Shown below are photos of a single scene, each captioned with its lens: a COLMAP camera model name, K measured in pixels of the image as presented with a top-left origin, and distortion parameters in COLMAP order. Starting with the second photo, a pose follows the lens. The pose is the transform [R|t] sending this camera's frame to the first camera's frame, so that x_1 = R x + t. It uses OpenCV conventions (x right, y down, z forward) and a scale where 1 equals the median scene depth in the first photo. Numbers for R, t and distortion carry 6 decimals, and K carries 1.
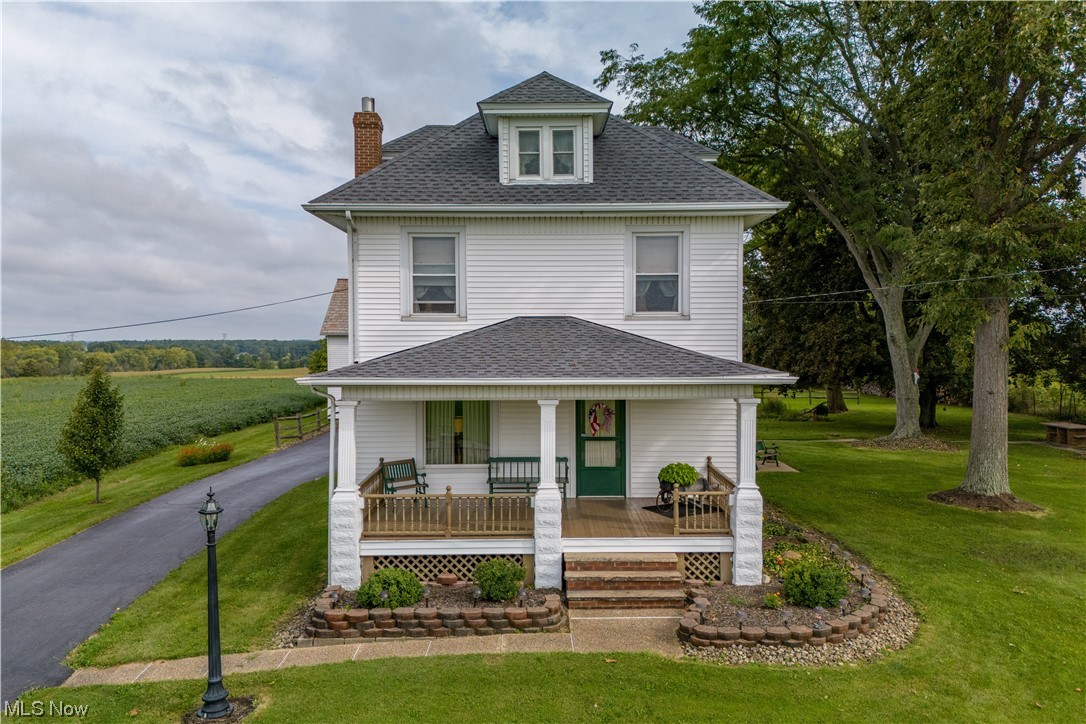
lens RADIAL K [[810.5, 0, 543.0], [0, 810.5, 362.0], [0, 0, 1]] dist [0.039722, -0.003671]
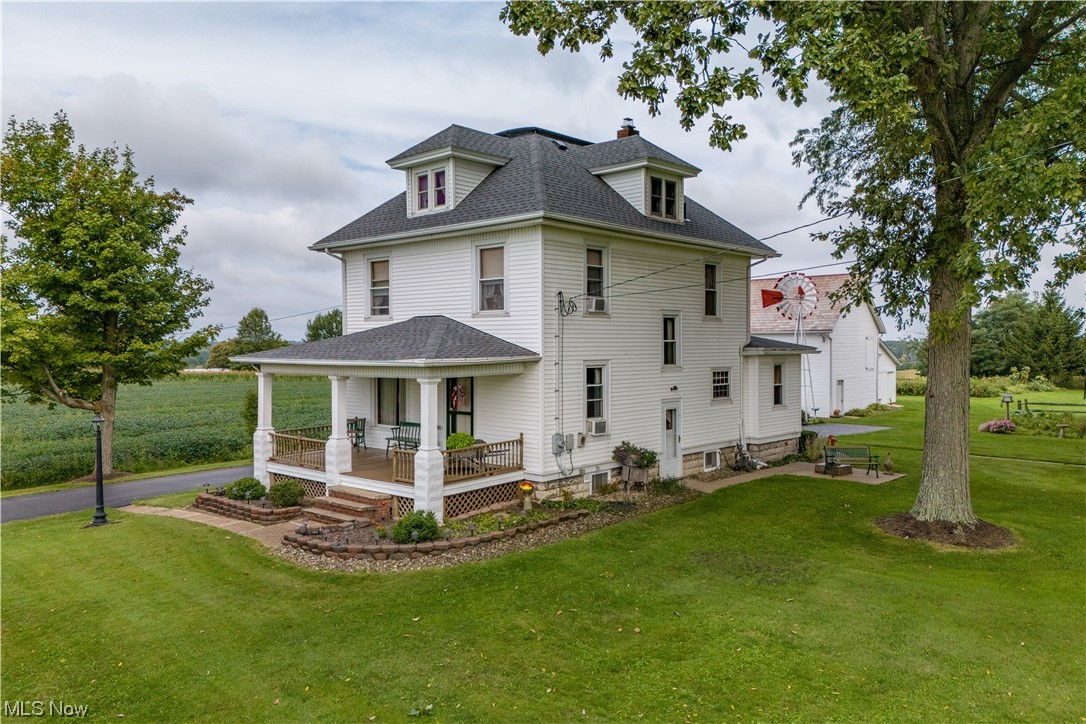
lens RADIAL K [[810.5, 0, 543.0], [0, 810.5, 362.0], [0, 0, 1]] dist [0.039722, -0.003671]
pose [[0.736176, 0.017565, -0.676563, 1.021907], [-0.018055, 0.999817, 0.006312, 0.006158], [0.676550, 0.007569, 0.736358, 0.164467]]
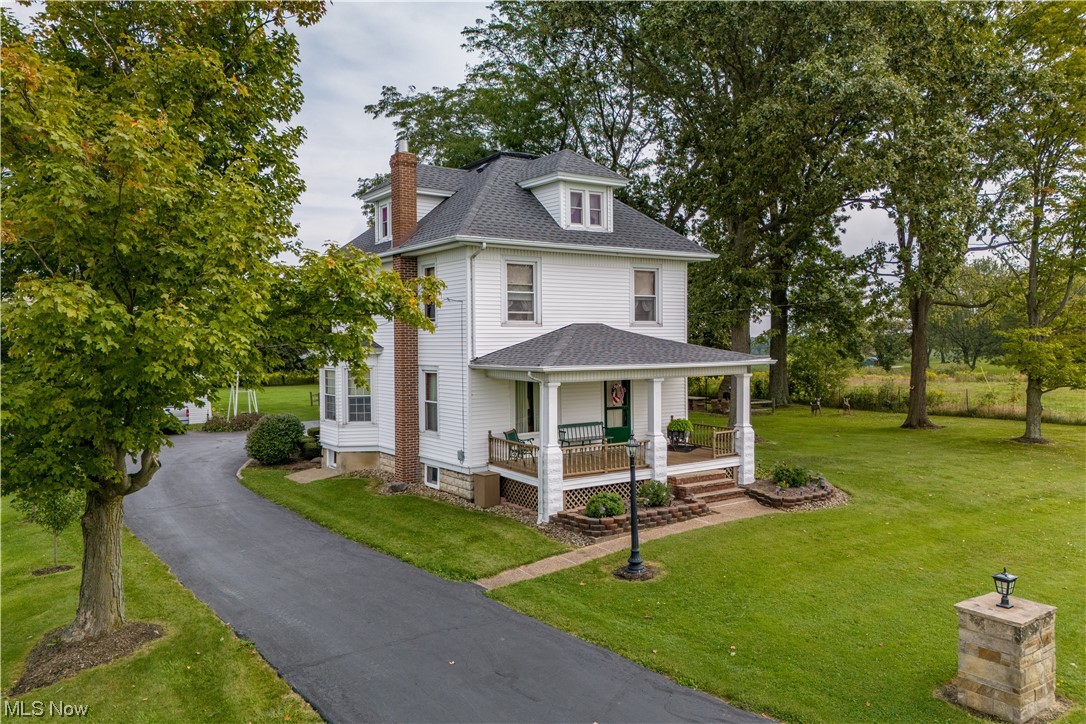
lens RADIAL K [[810.5, 0, 543.0], [0, 810.5, 362.0], [0, 0, 1]] dist [0.039722, -0.003671]
pose [[0.826802, -0.019685, 0.562148, -0.866288], [0.019753, 0.999787, 0.005958, 0.001368], [-0.562145, 0.006178, 0.827015, -0.134530]]
